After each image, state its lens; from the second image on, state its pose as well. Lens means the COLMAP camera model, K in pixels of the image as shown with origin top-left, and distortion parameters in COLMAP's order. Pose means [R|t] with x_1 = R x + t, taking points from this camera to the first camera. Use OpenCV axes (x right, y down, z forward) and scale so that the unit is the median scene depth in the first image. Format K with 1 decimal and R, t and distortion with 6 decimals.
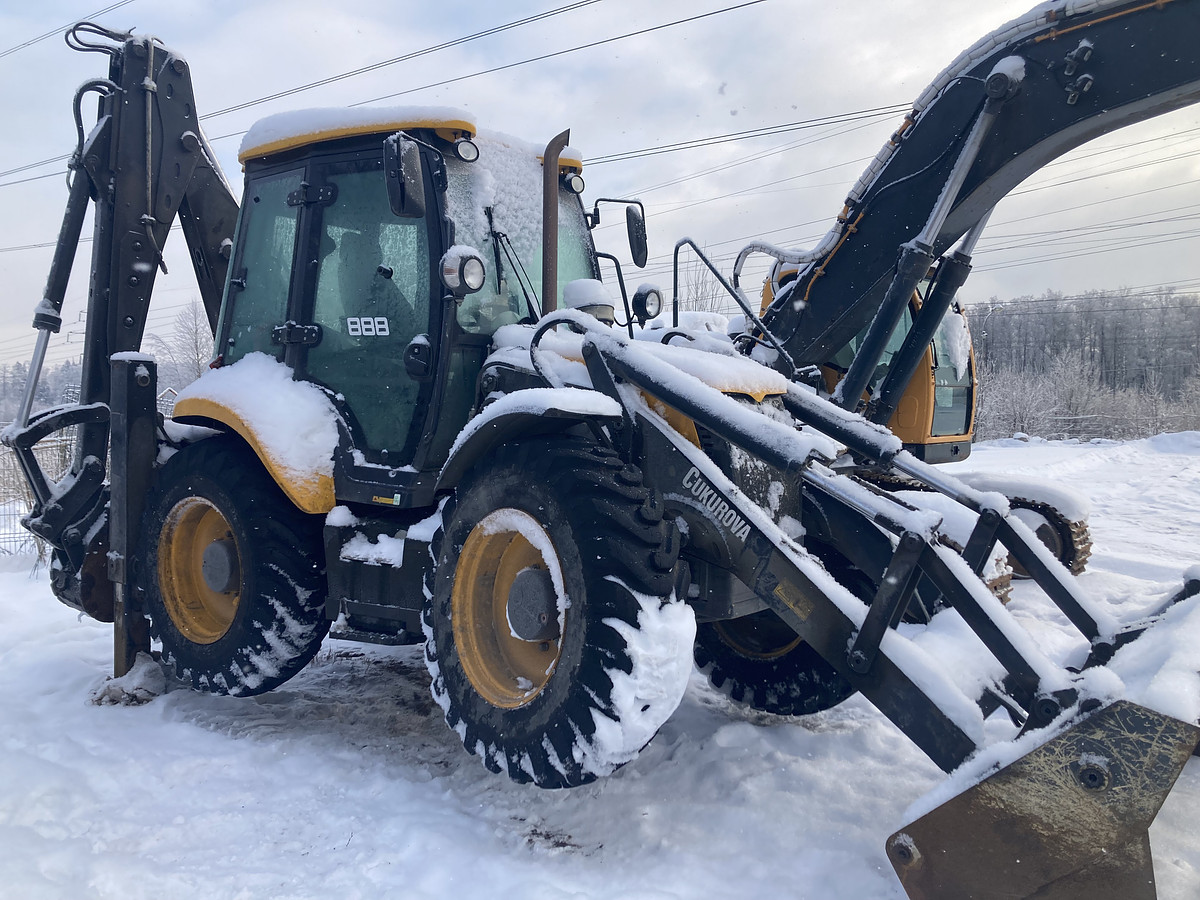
lens RADIAL K [[967.5, 0, 605.9], [0, 967.5, 446.1], [0, 0, 1]] dist [0.066598, -0.071388]
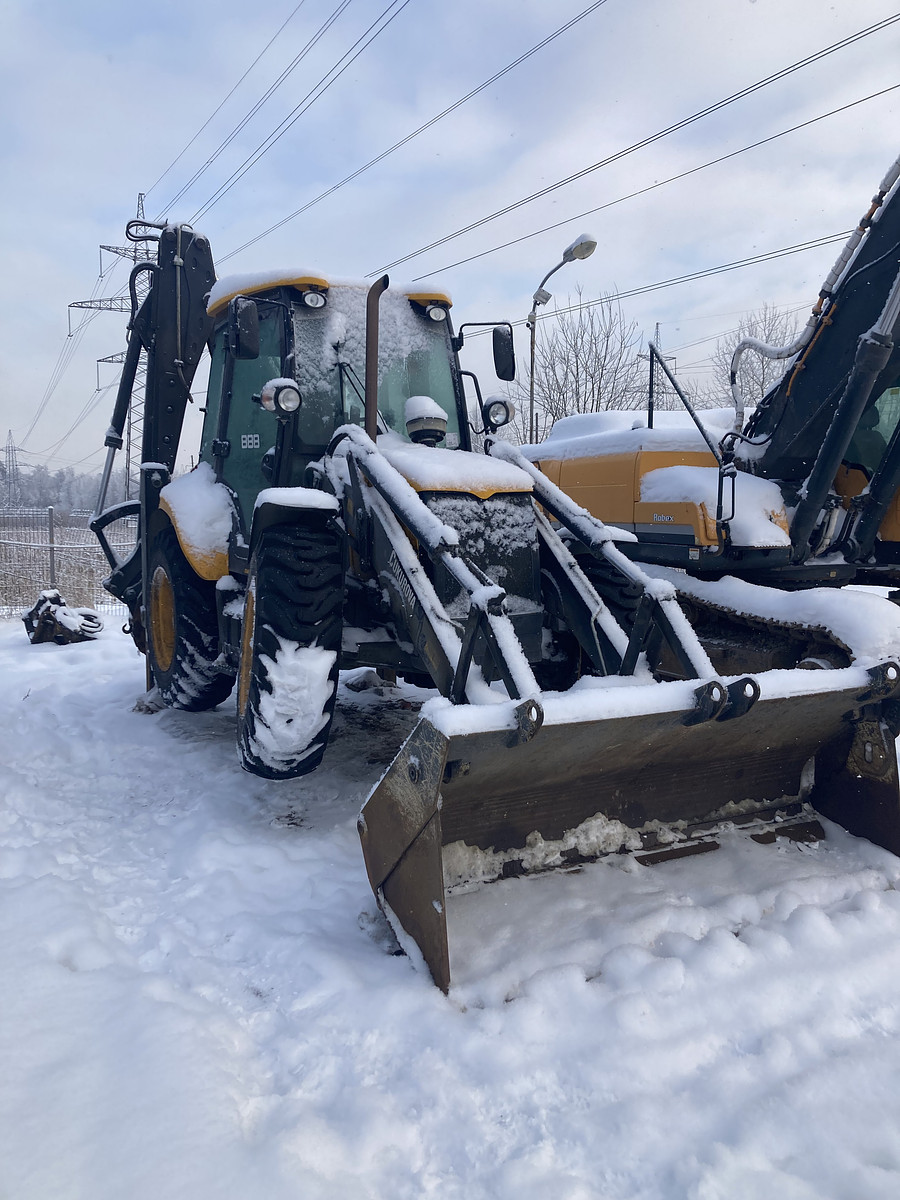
lens RADIAL K [[967.5, 0, 450.0], [0, 967.5, 600.0], [0, 0, 1]] dist [0.066598, -0.071388]
pose [[0.908415, 0.043791, -0.415769, 0.567435], [-0.020291, 0.997945, 0.060777, 0.007007], [0.417576, -0.046774, 0.907437, -0.100343]]
